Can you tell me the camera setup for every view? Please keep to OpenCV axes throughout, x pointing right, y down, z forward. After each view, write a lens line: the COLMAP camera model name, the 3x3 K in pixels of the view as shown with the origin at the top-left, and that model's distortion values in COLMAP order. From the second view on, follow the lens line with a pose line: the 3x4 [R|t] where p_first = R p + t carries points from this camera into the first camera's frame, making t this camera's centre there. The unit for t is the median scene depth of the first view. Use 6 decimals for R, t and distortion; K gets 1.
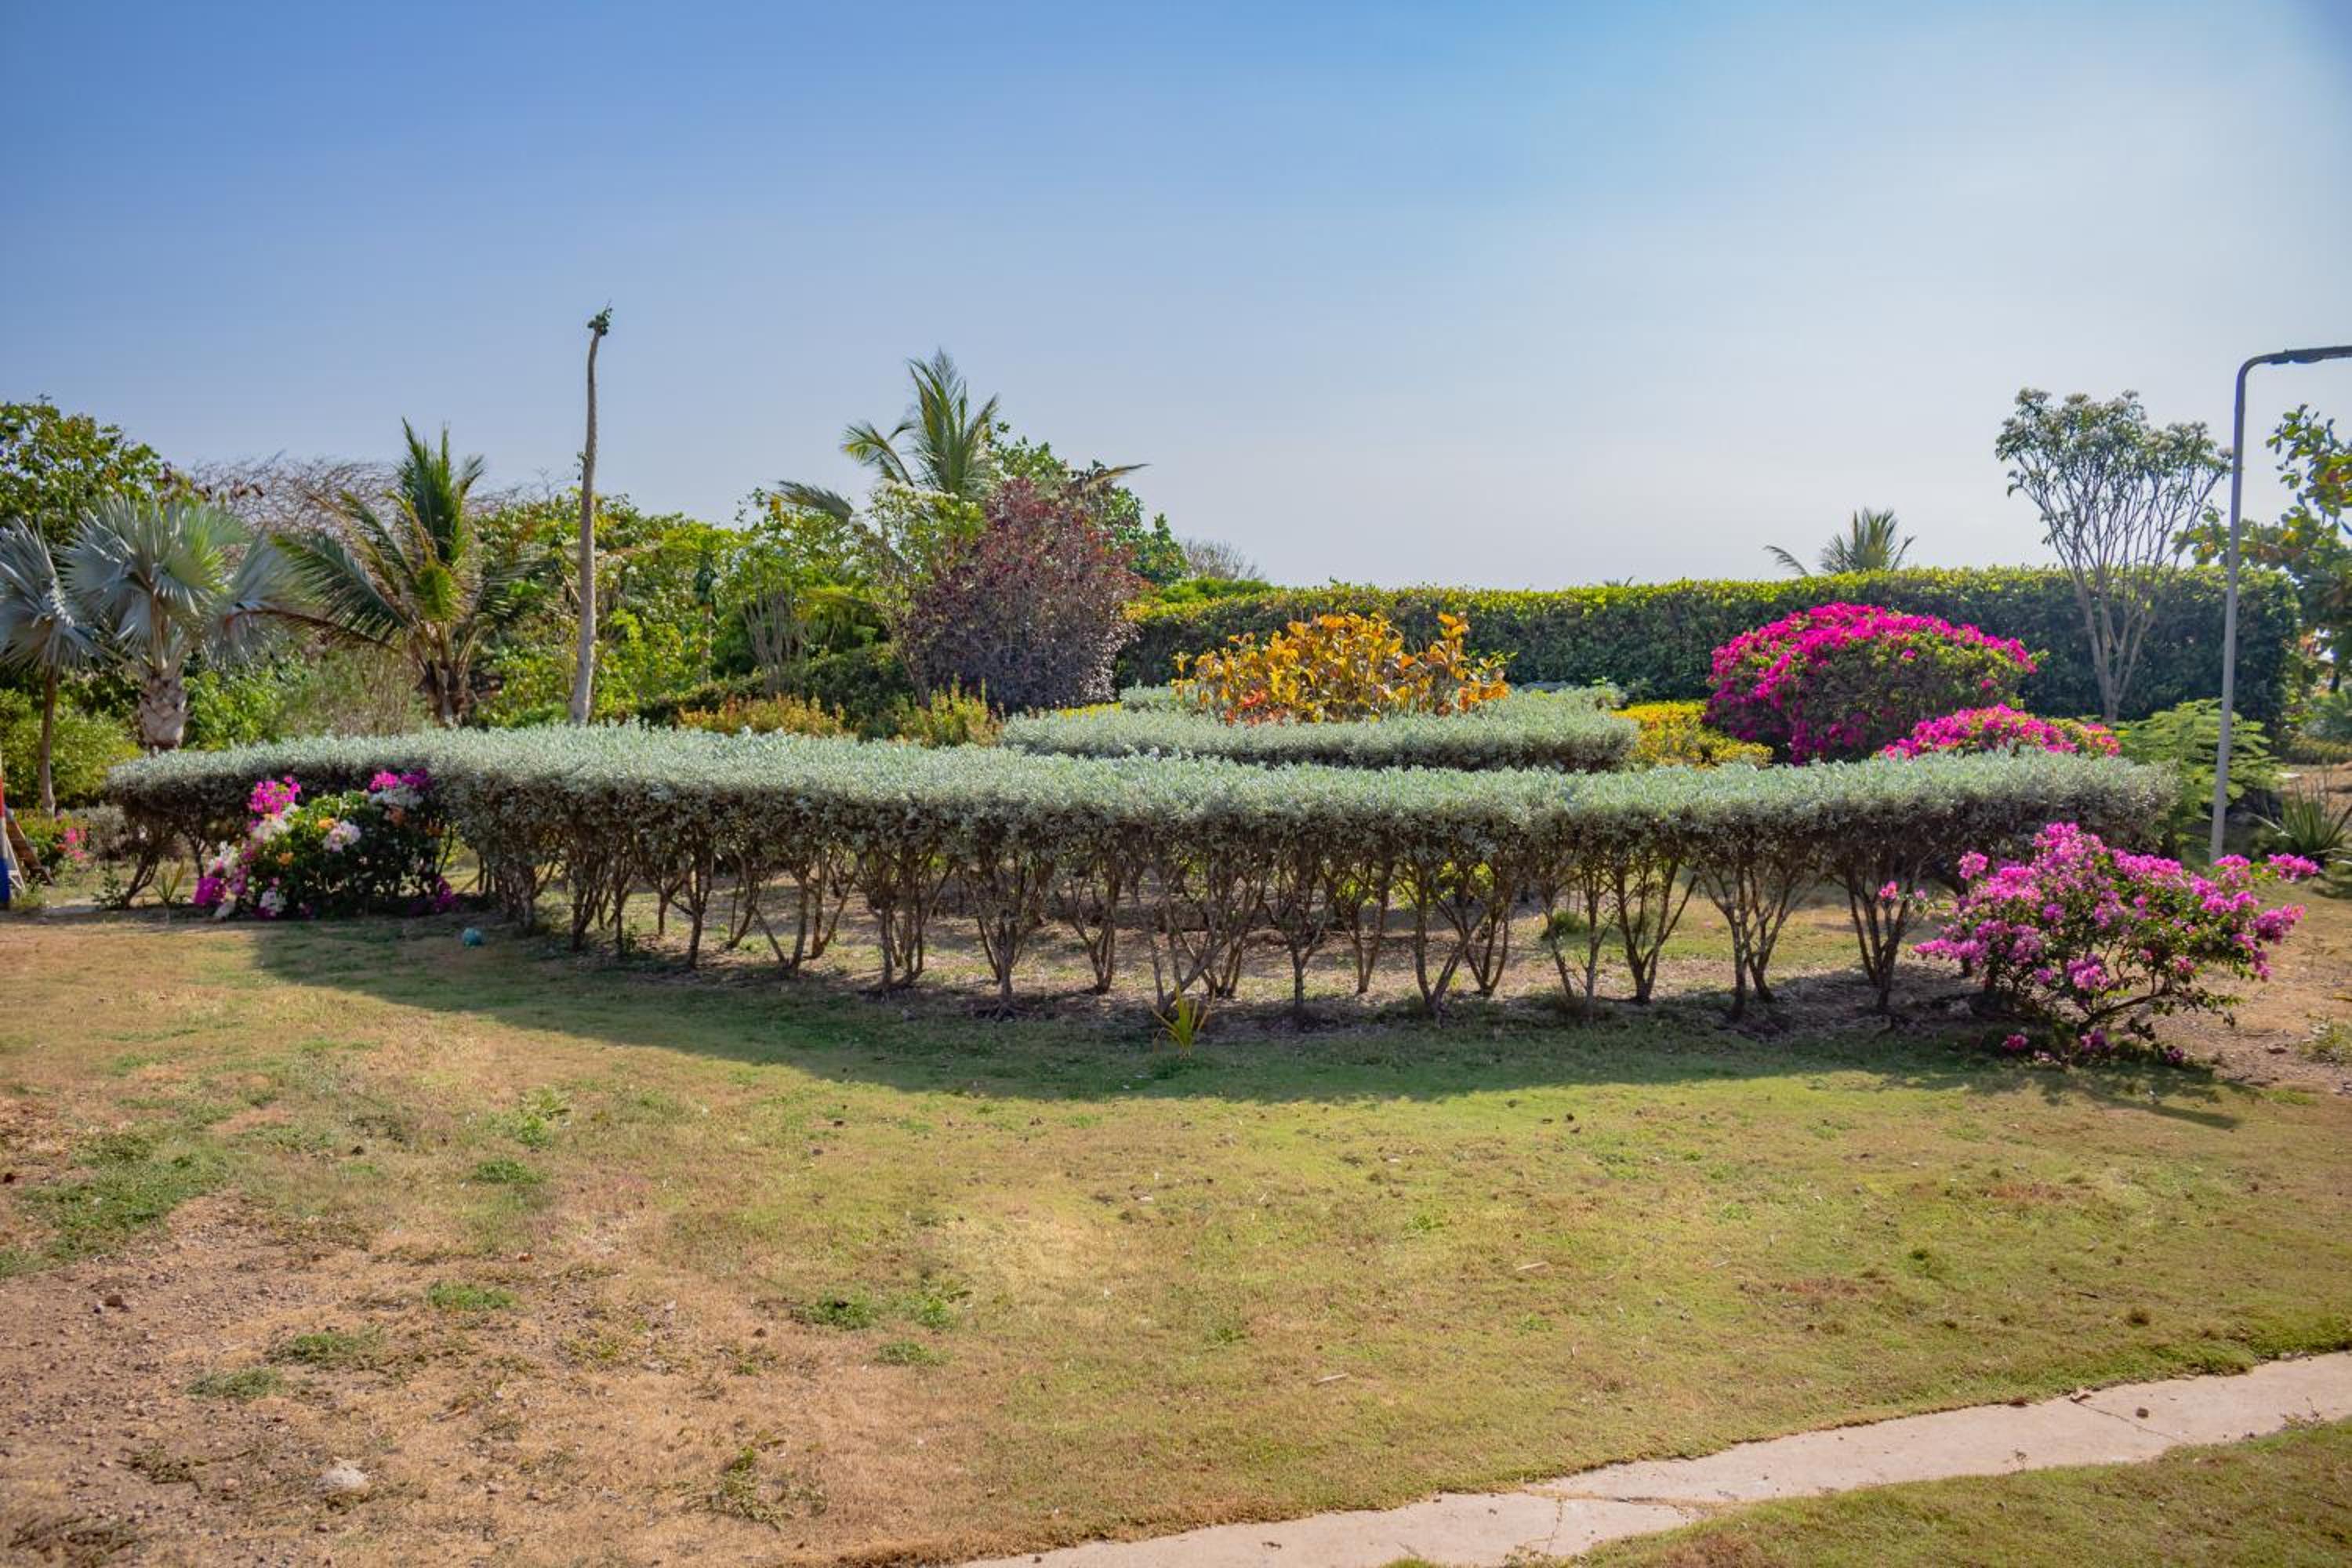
lens RADIAL K [[1960.5, 0, 1176.0], [0, 1960.5, 784.0], [0, 0, 1]] dist [-0.161739, 0.168861]
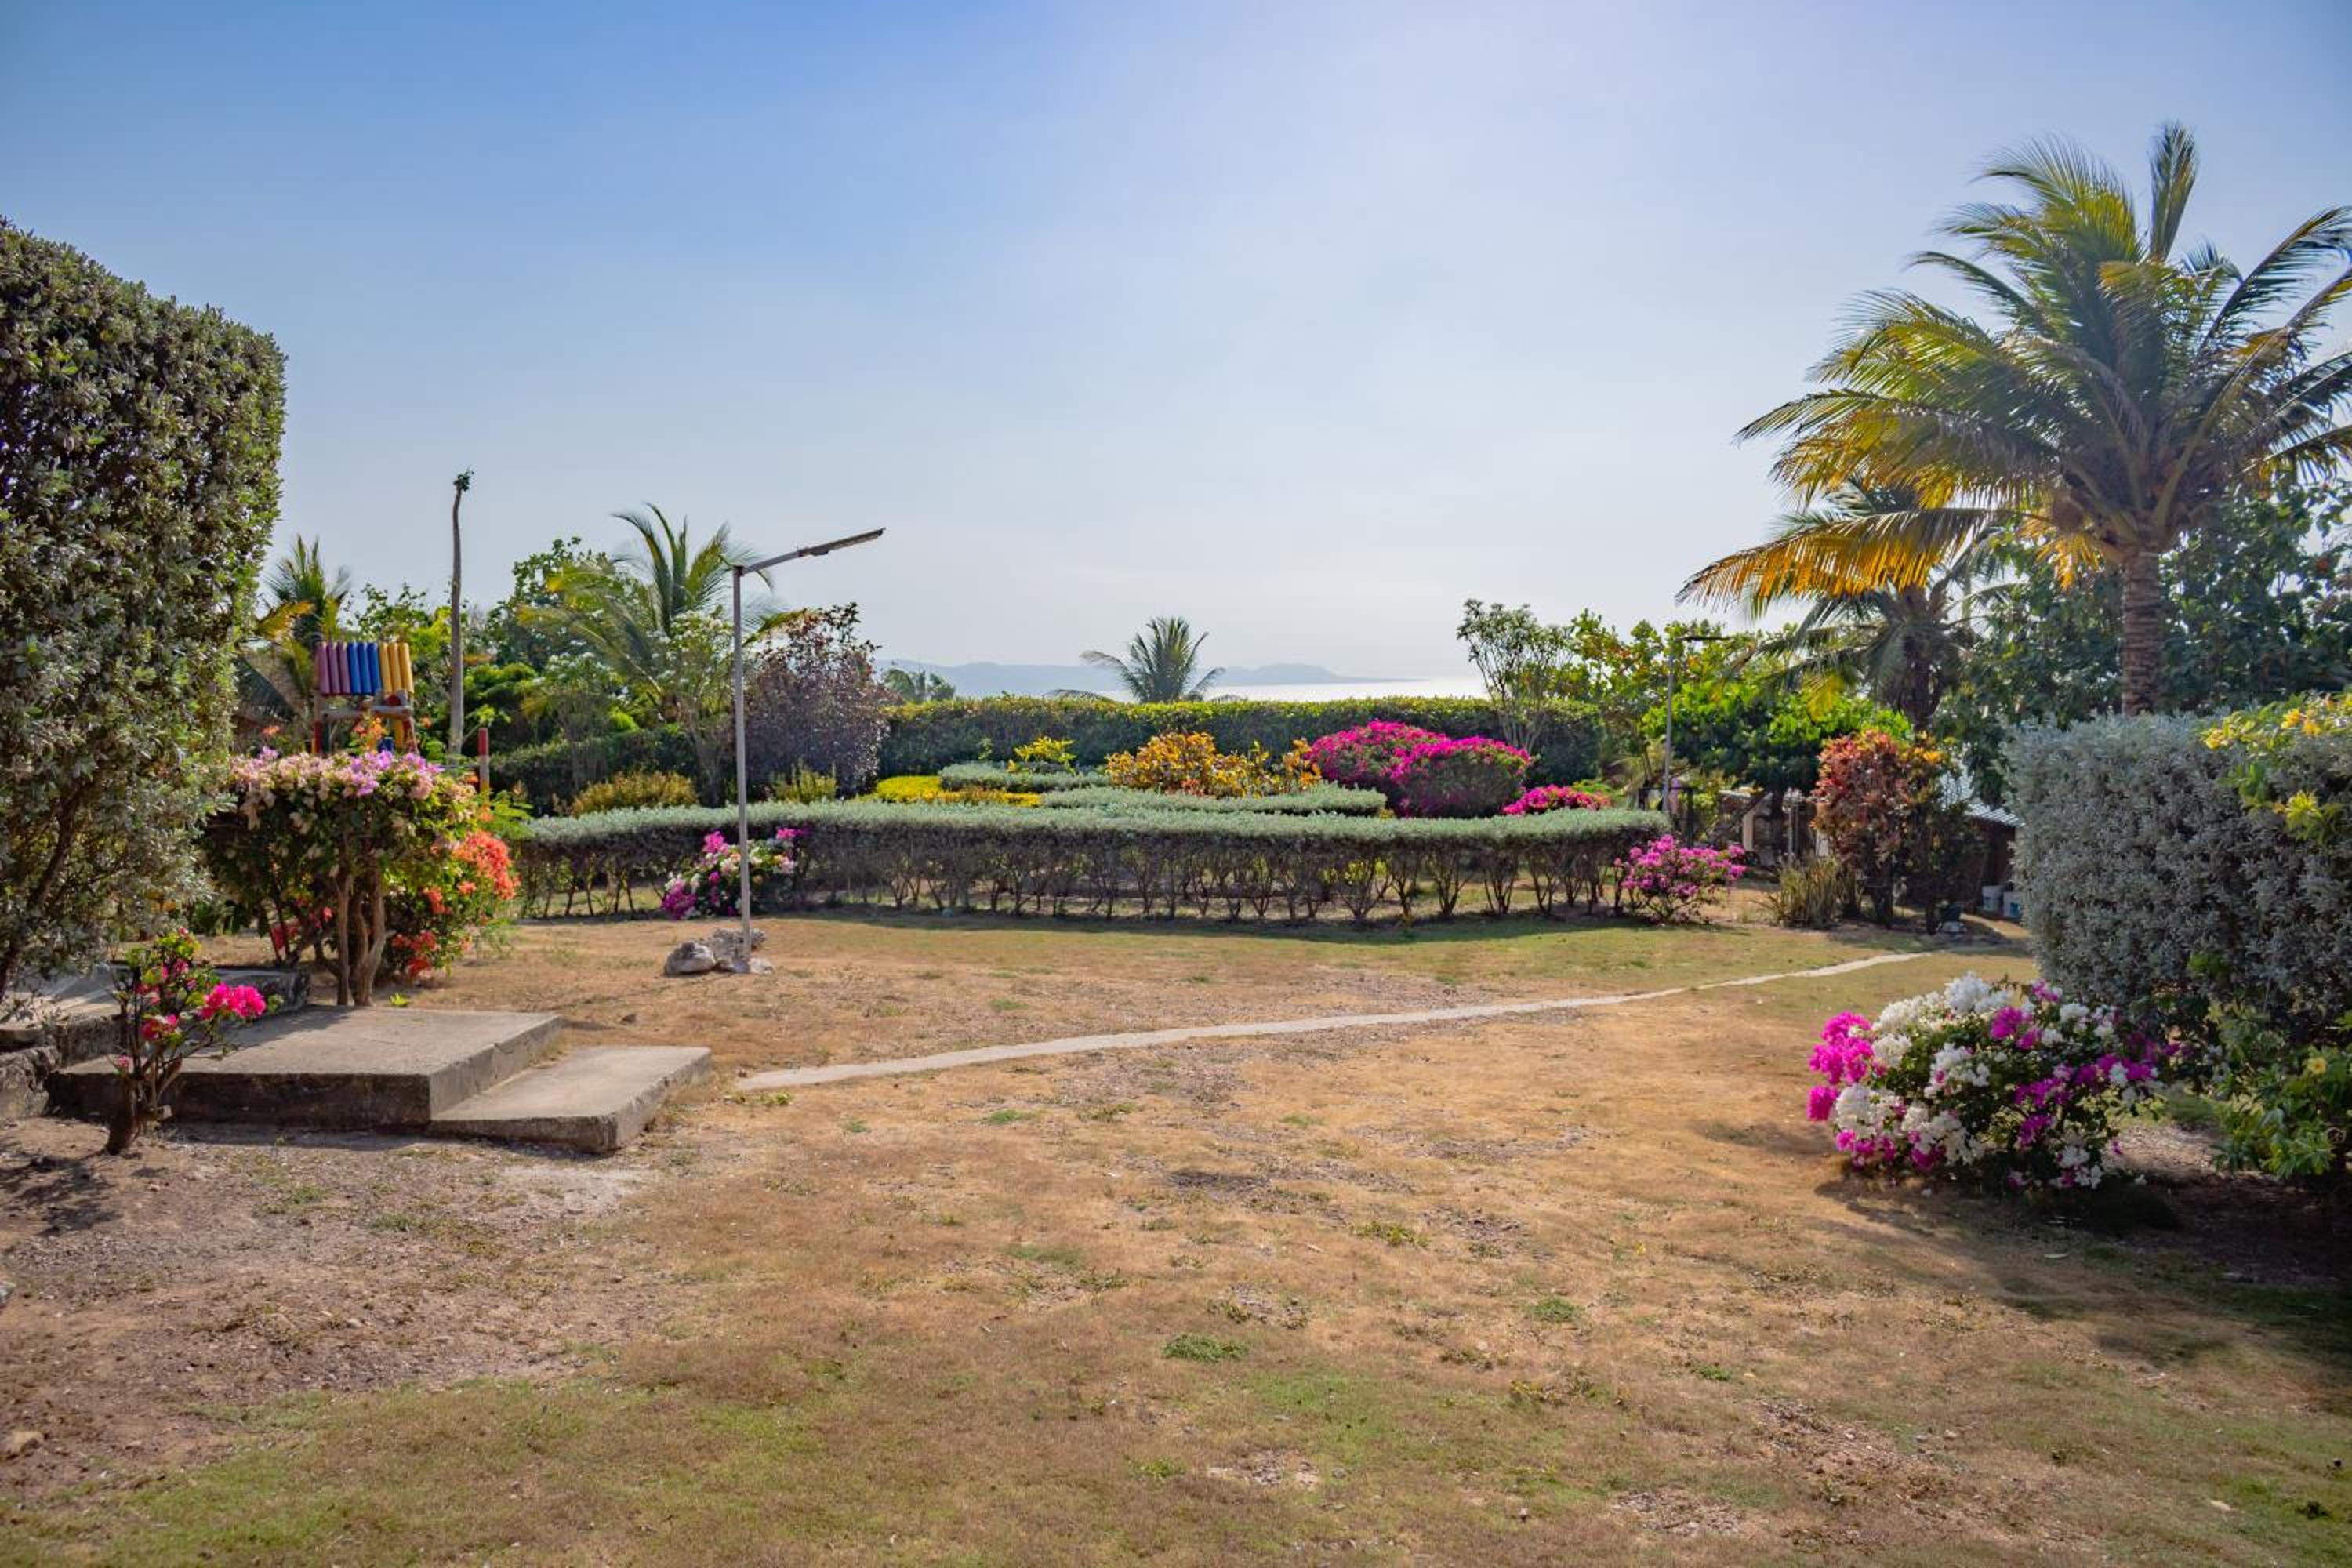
lens RADIAL K [[1960.5, 0, 1176.0], [0, 1960.5, 784.0], [0, 0, 1]] dist [-0.161739, 0.168861]
pose [[0.891286, -0.004233, 0.453422, -0.626814], [0.016432, 0.999601, -0.022968, 0.000617], [-0.453144, 0.027922, 0.891000, -0.490070]]
